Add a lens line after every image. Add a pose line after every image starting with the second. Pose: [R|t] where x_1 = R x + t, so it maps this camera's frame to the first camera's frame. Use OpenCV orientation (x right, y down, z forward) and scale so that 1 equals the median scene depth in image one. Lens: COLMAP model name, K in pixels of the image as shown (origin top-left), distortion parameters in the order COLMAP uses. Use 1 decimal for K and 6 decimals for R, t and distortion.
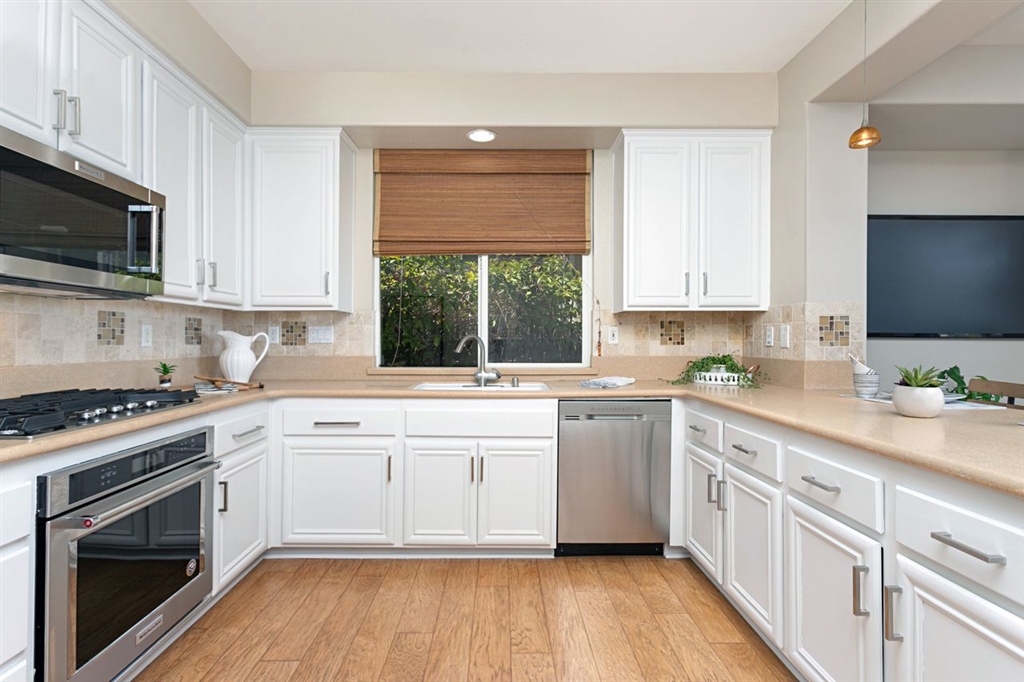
lens RADIAL K [[494.2, 0, 511.5], [0, 494.2, 339.1], [0, 0, 1]] dist [0.001370, 0.001202]
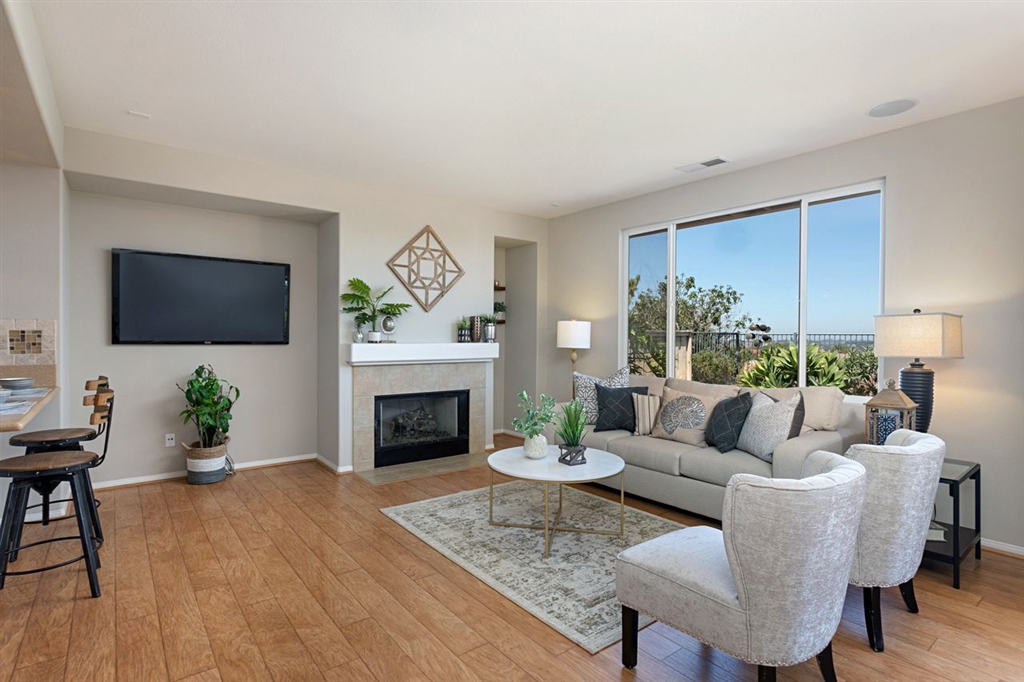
lens RADIAL K [[520.1, 0, 513.1], [0, 520.1, 341.5], [0, 0, 1]] dist [-0.001530, 0.000096]
pose [[0.797033, -0.000544, 0.603935, 0.746642], [-0.008613, 0.999888, 0.012268, -0.040372], [-0.603874, -0.014980, 0.796939, -0.749648]]
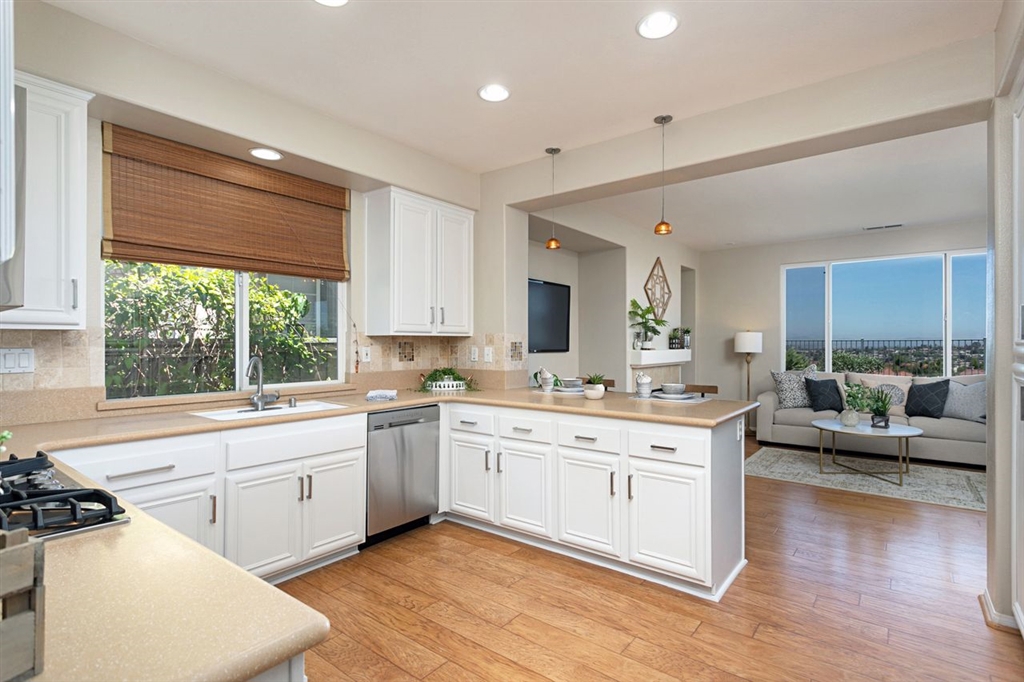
lens RADIAL K [[494.2, 0, 512.1], [0, 494.2, 343.4], [0, 0, 1]] dist [0.001370, 0.001202]
pose [[0.630111, -0.000346, 0.776505, -0.528206], [-0.002768, 0.999993, 0.002691, -0.041611], [-0.776500, -0.003845, 0.630105, 0.003079]]
